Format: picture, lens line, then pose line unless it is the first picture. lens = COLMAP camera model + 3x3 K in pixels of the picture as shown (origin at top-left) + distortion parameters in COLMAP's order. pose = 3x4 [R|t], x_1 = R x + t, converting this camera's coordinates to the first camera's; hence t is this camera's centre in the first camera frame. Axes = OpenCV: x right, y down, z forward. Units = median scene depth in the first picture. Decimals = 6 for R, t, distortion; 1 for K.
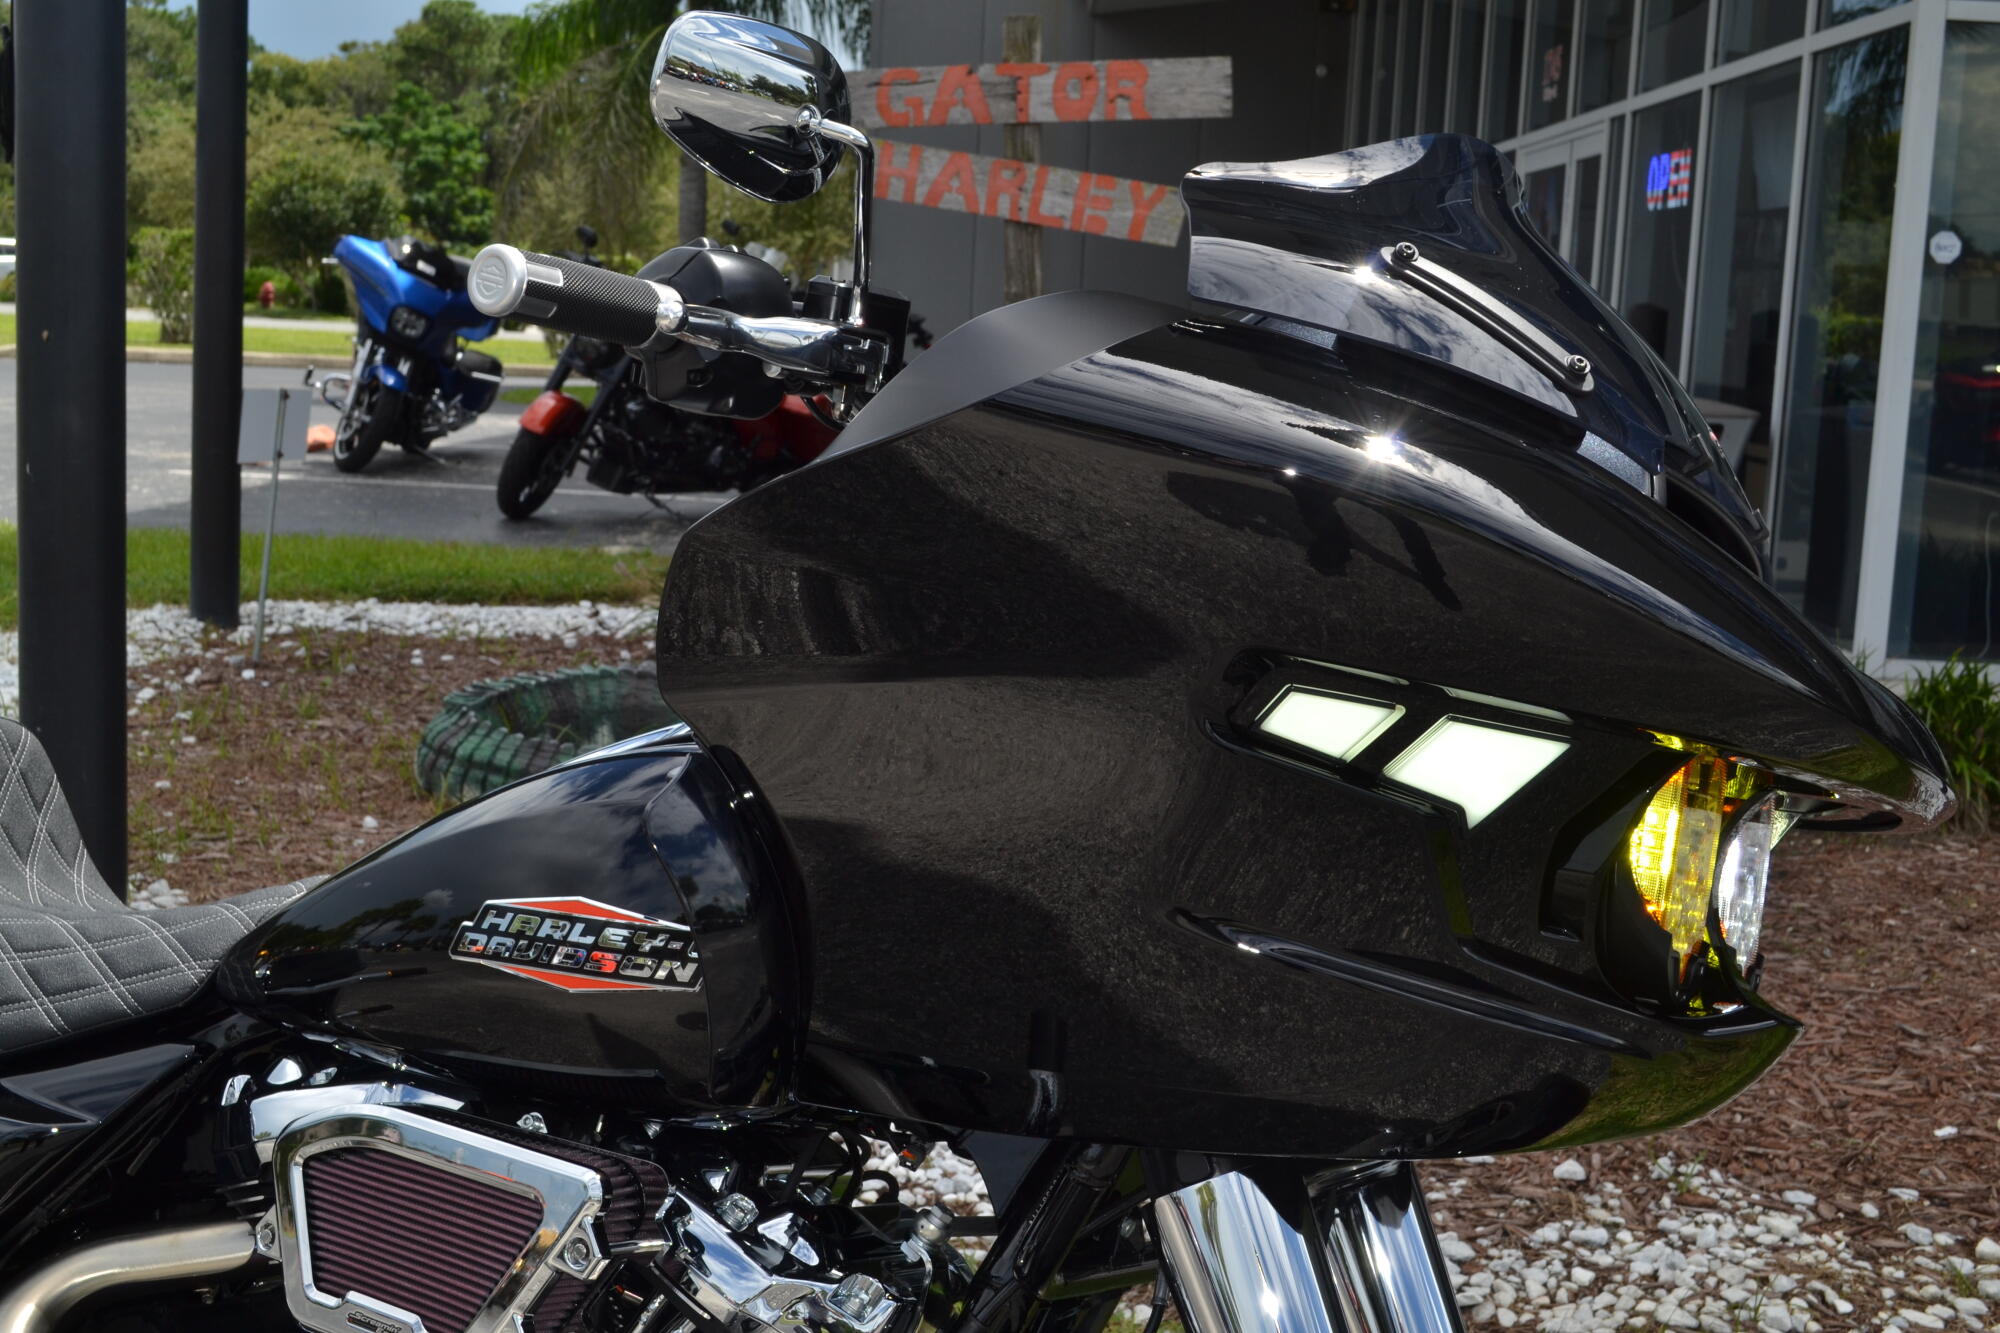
lens RADIAL K [[2753.0, 0, 1000.0], [0, 2753.0, 666.5], [0, 0, 1]] dist [0.003455, 0.044387]
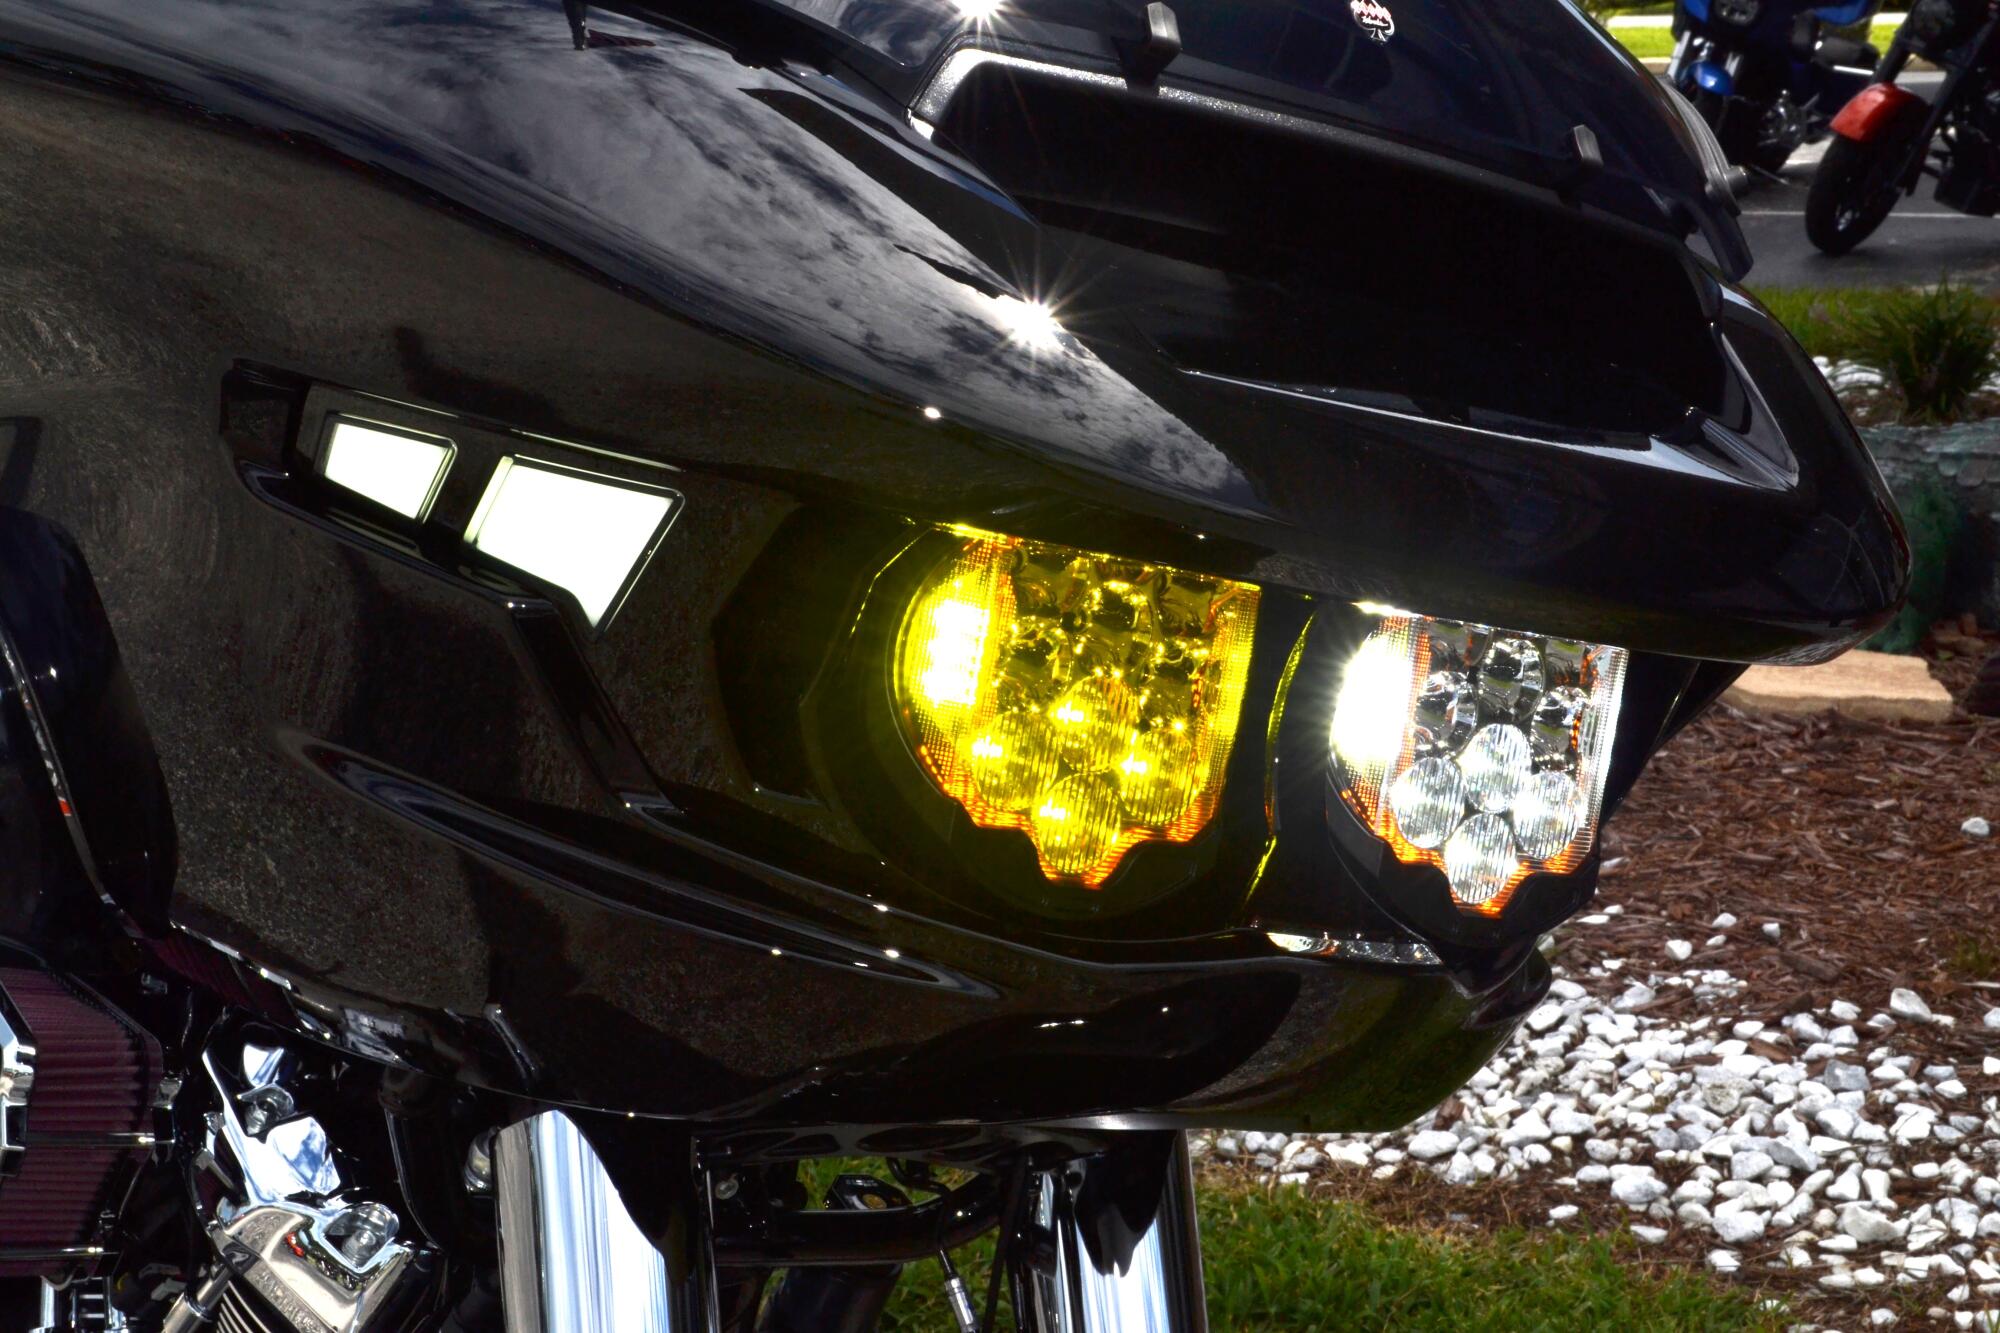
lens RADIAL K [[3394.1, 0, 1000.0], [0, 3394.1, 666.5], [0, 0, 1]] dist [0.036099, 0.119479]
pose [[0.870513, 0.029343, -0.491270, 0.273170], [0.001439, 0.998065, 0.062162, 0.007319], [0.492144, -0.054820, 0.868786, 0.138275]]
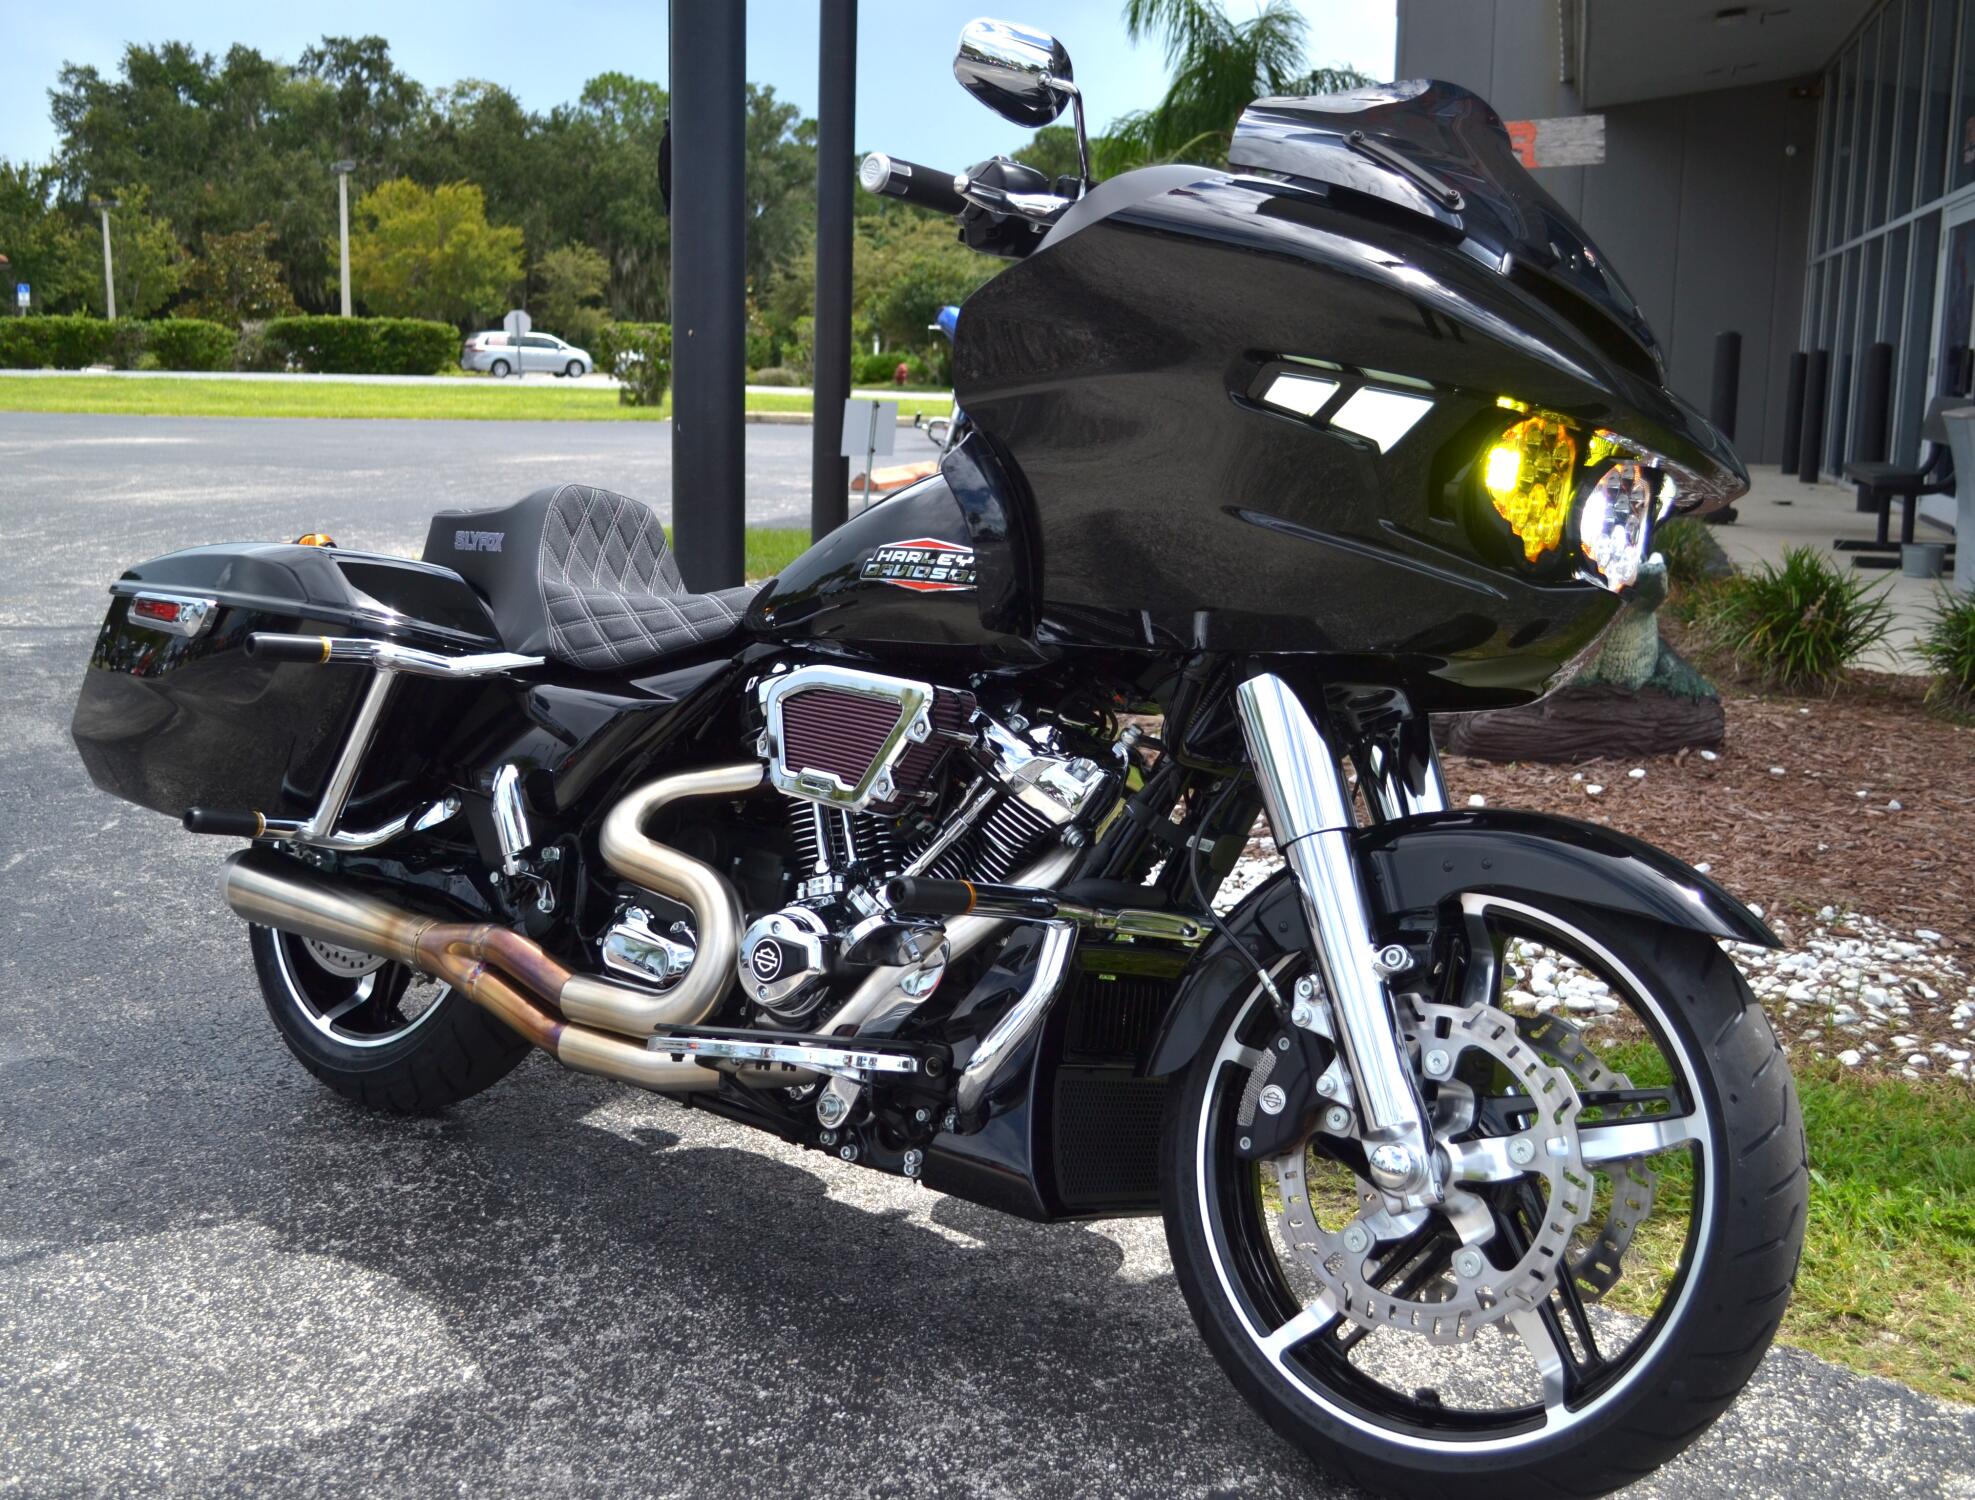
lens RADIAL K [[2406.1, 0, 987.5], [0, 2406.1, 750.0], [0, 0, 1]] dist [-0.053259, 0.062672]
pose [[0.974353, 0.016232, -0.224440, 0.113394], [-0.012015, 0.999725, 0.020141, 0.092280], [0.224705, -0.016928, 0.974280, -0.239704]]
